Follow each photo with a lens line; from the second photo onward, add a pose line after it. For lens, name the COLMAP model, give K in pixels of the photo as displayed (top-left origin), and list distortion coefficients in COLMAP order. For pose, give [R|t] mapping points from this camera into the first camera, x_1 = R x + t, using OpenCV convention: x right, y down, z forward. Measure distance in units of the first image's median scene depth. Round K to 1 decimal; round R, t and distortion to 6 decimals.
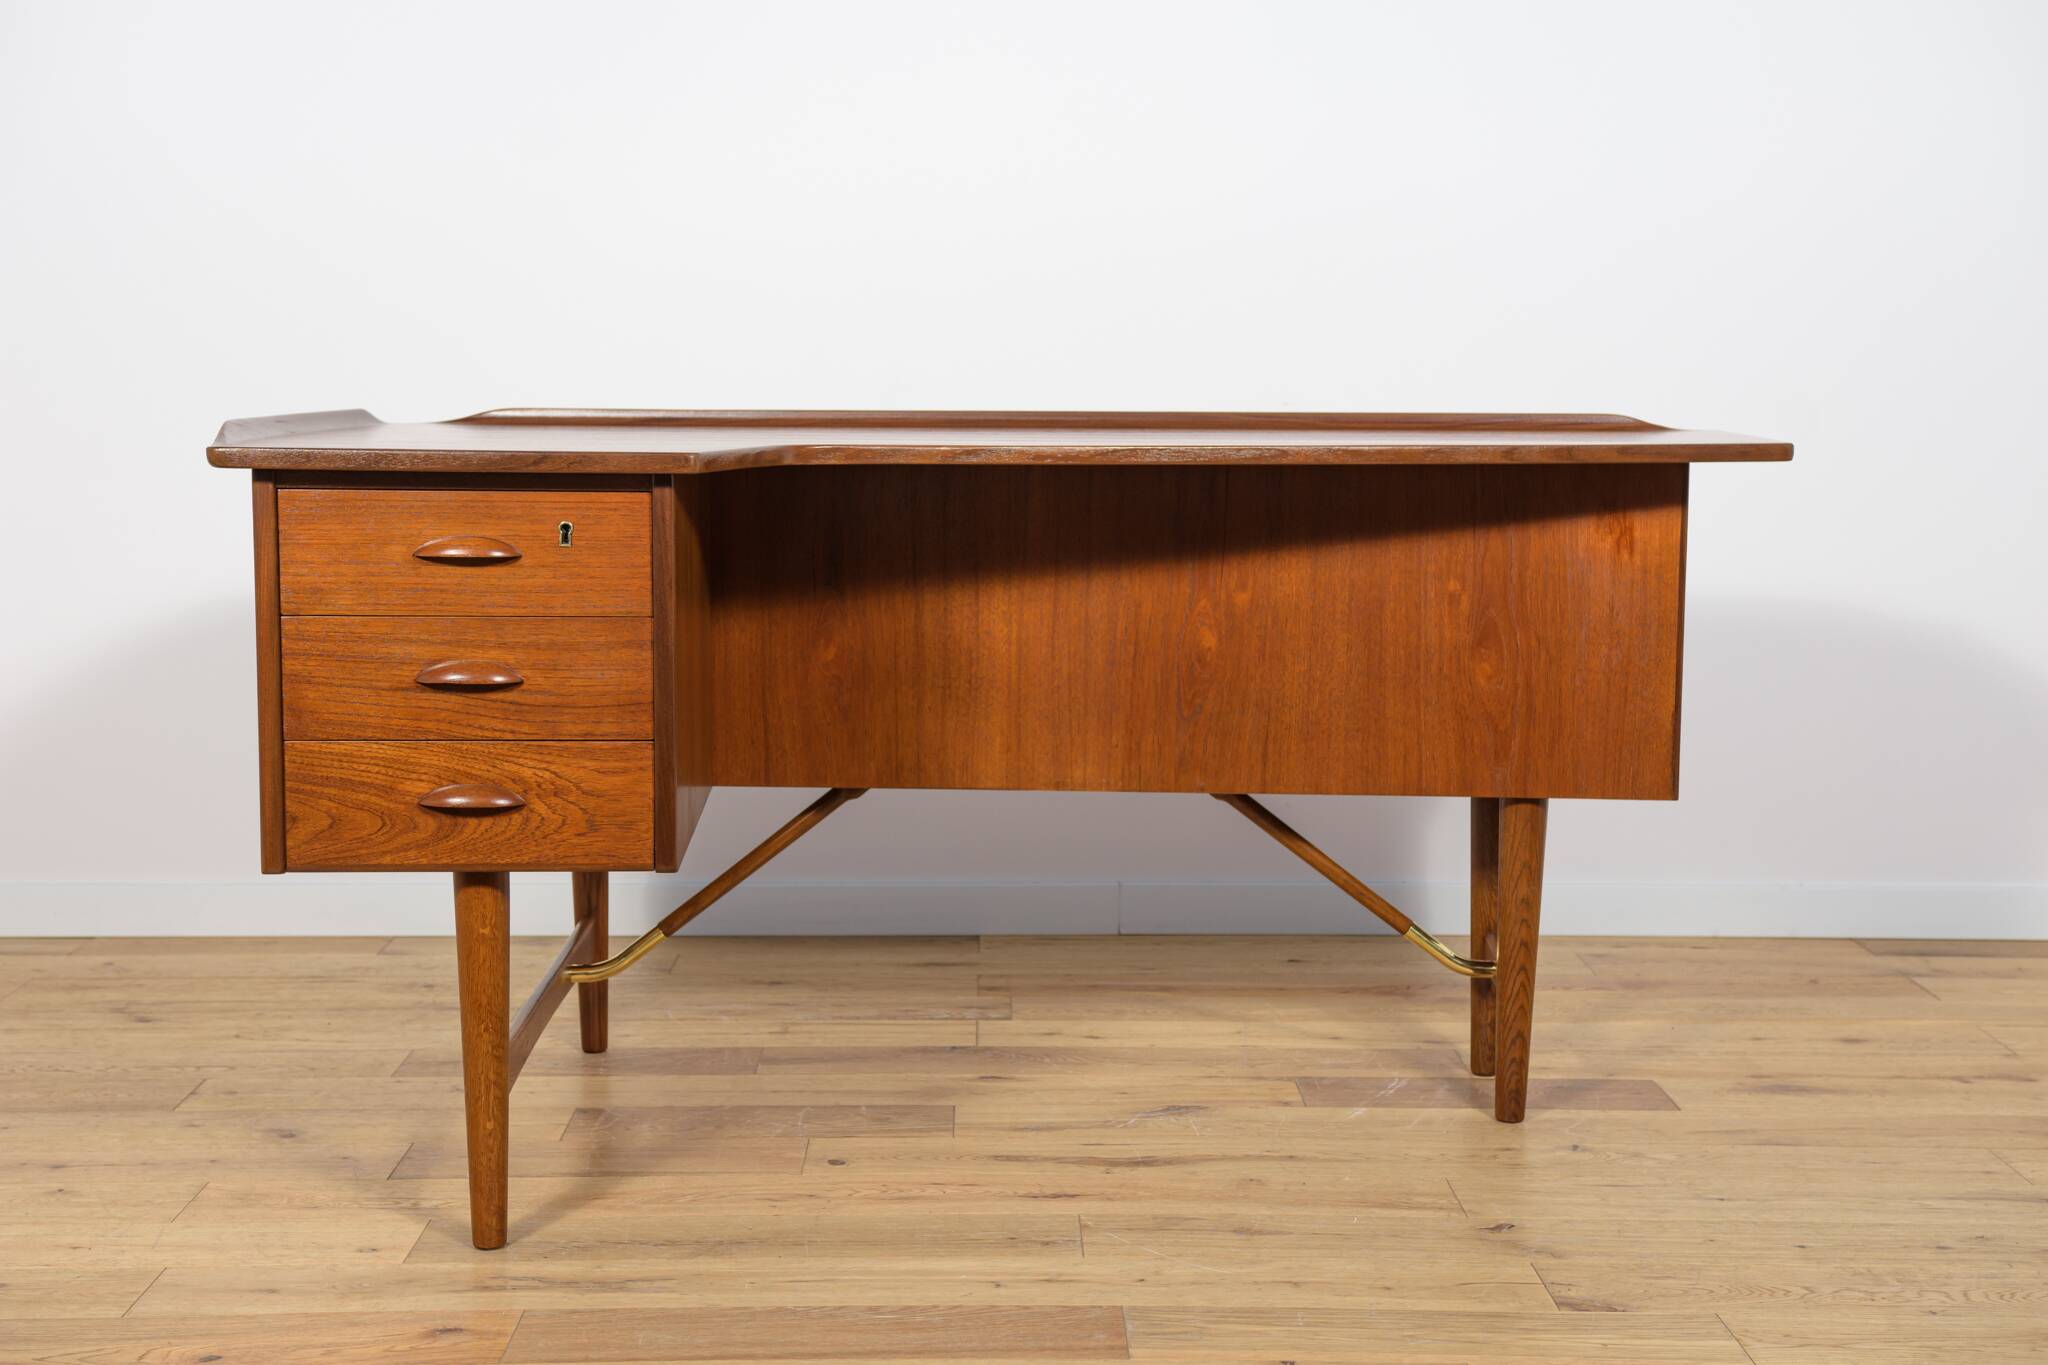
lens RADIAL K [[2700.4, 0, 1002.6], [0, 2700.4, 784.3], [0, 0, 1]] dist [0.063216, 0.000000]
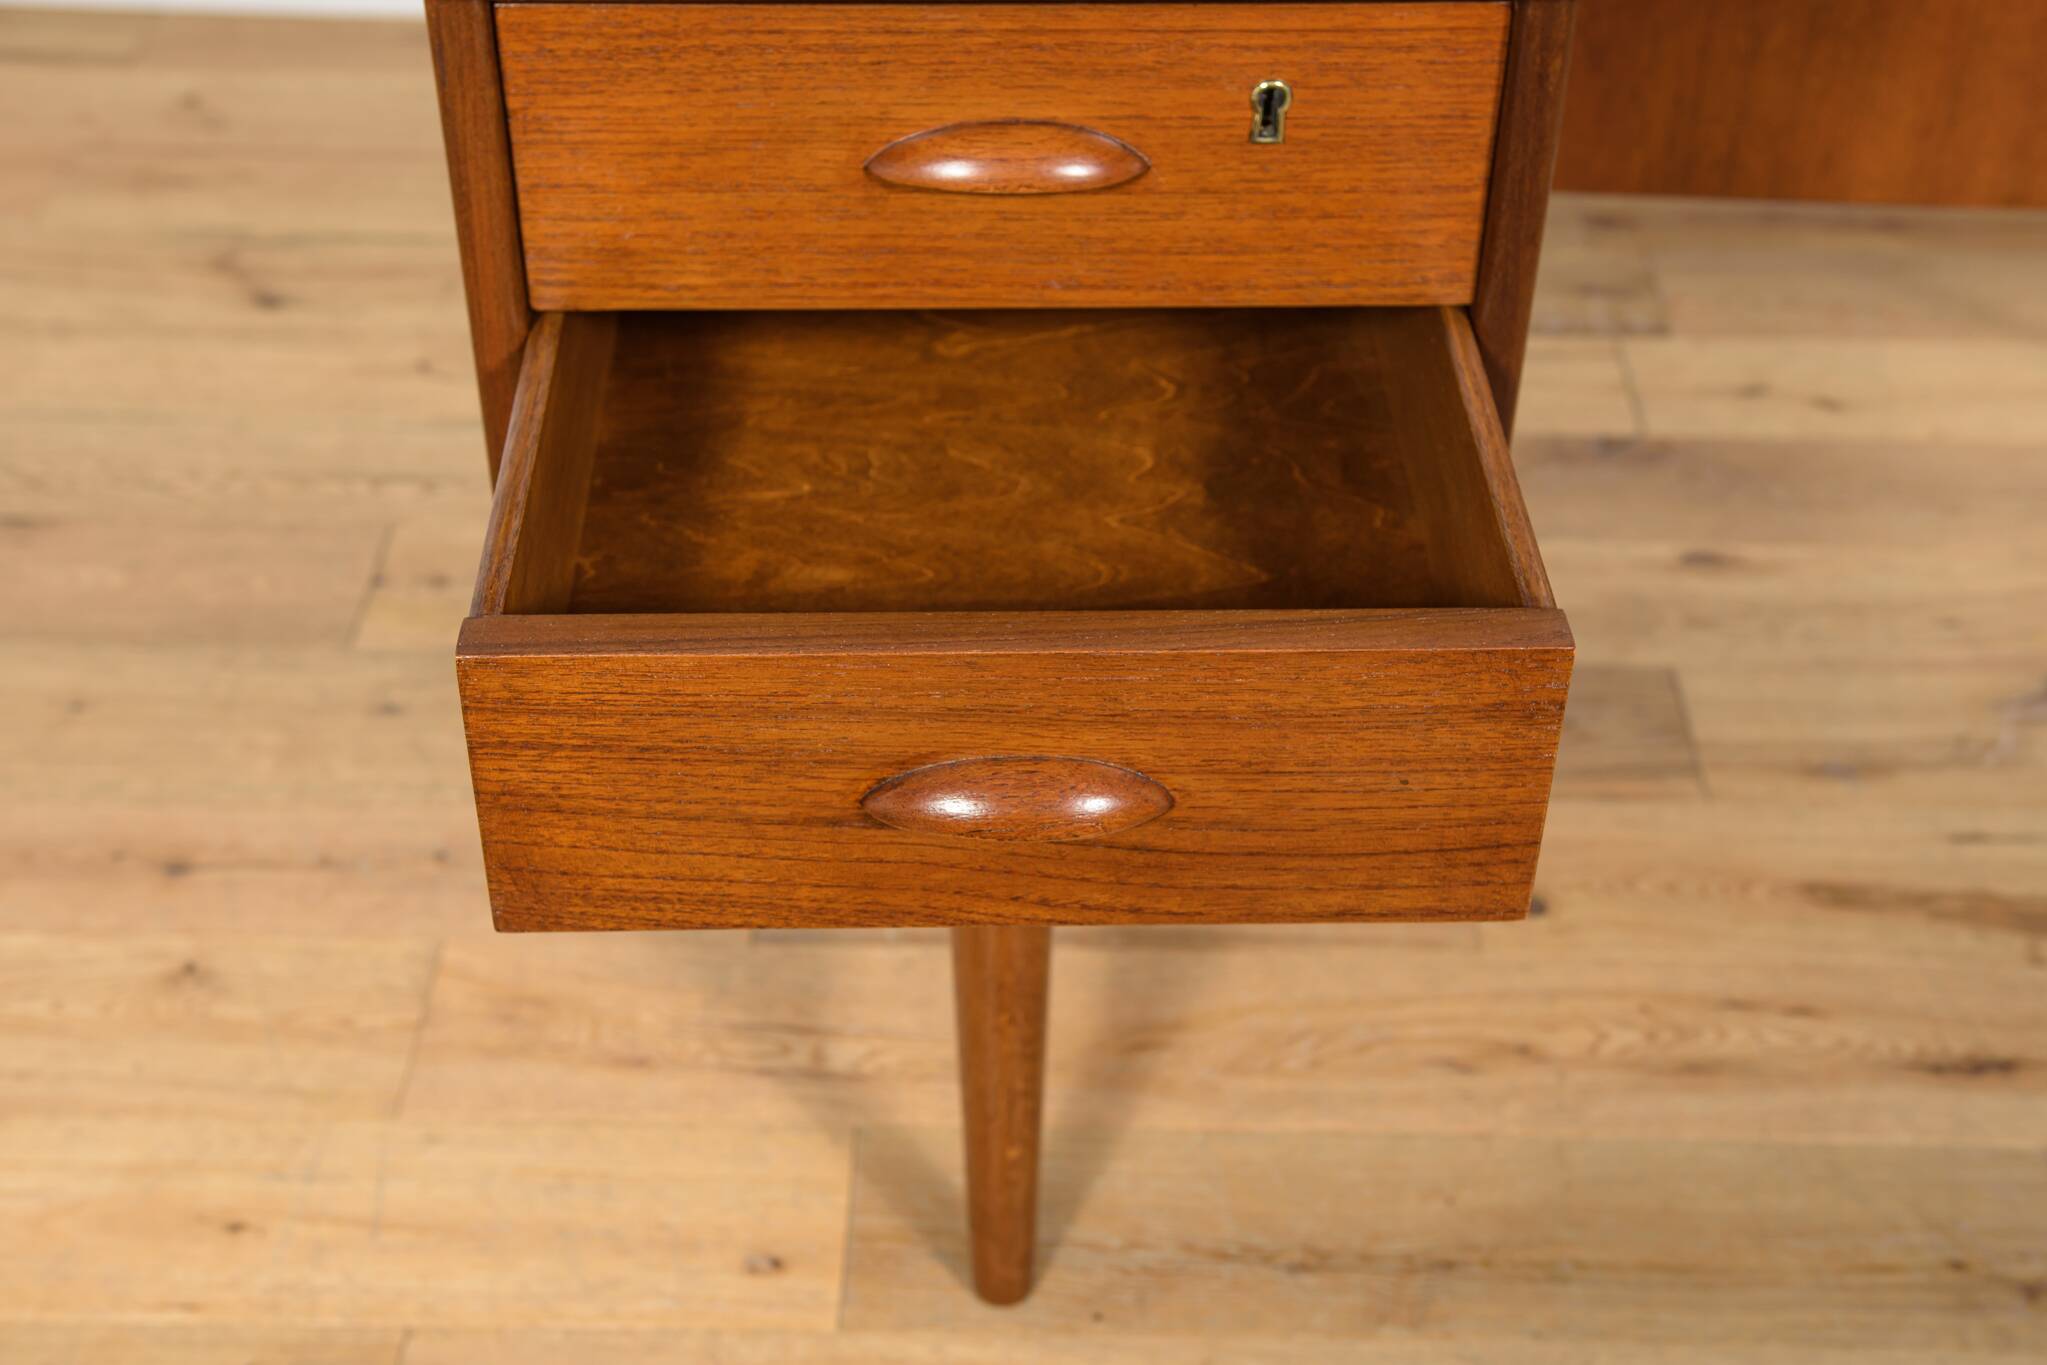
lens RADIAL K [[2614.6, 0, 1016.0], [0, 2614.6, 674.5], [0, 0, 1]] dist [0.056245, 0.000000]
pose [[0.999322, 0.024696, -0.027316, -0.148336], [-0.007720, 0.865798, 0.500334, -0.167177], [0.036006, -0.499784, 0.865402, 0.521375]]
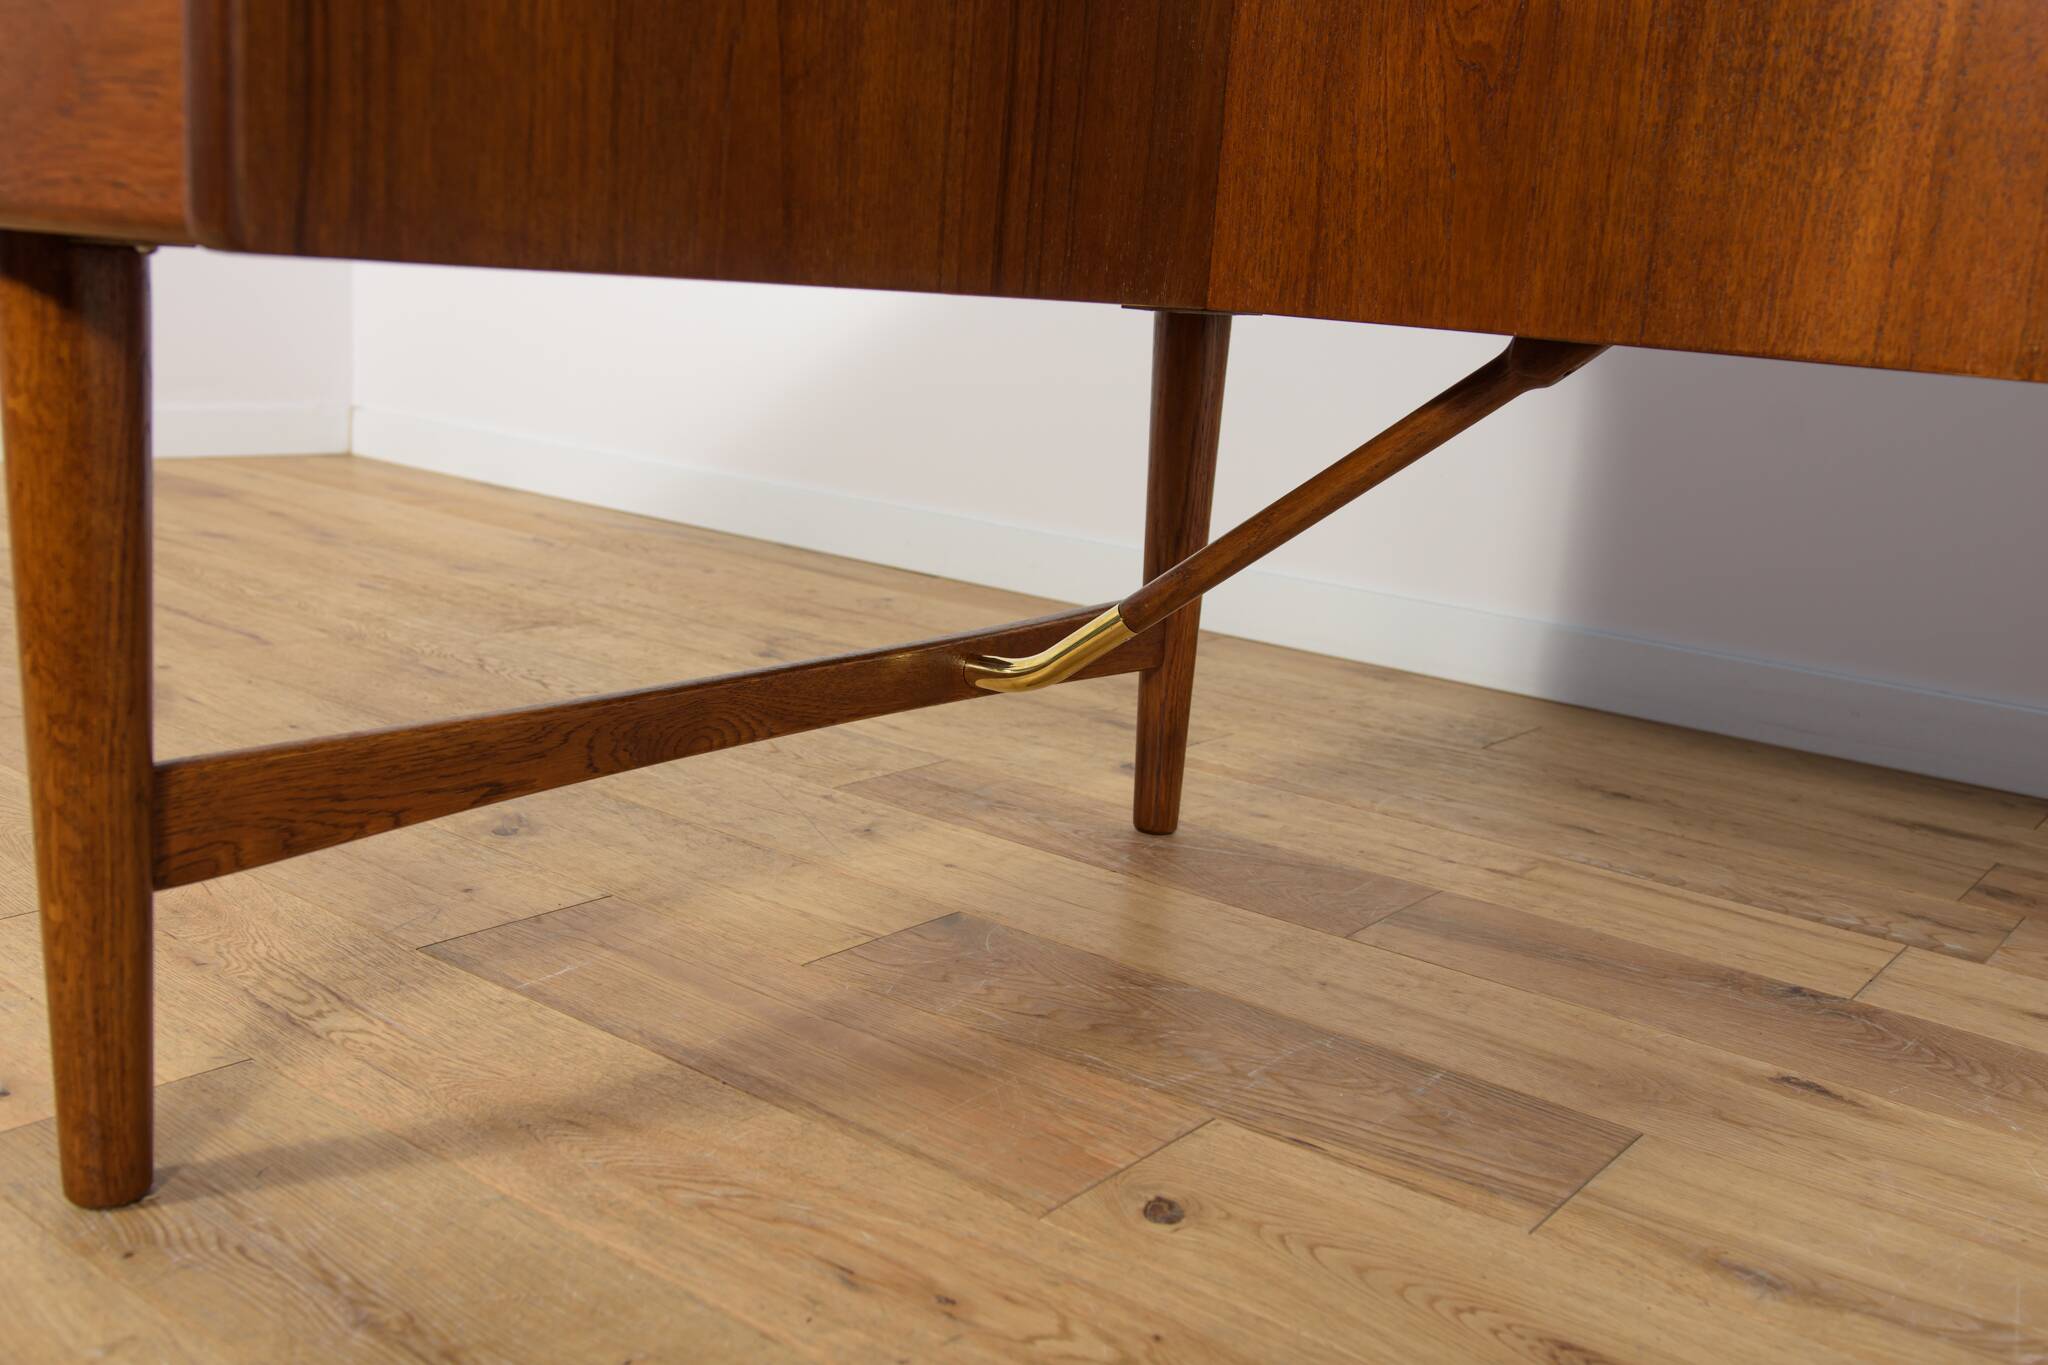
lens RADIAL K [[1860.8, 0, 1036.9], [0, 1860.8, 698.6], [0, 0, 1]] dist [-0.011559, 0.000000]
pose [[0.785951, 0.189632, -0.588490, 0.068034], [-0.161043, 0.981738, 0.101270, 0.038860], [0.596947, 0.015179, 0.802137, 0.732531]]
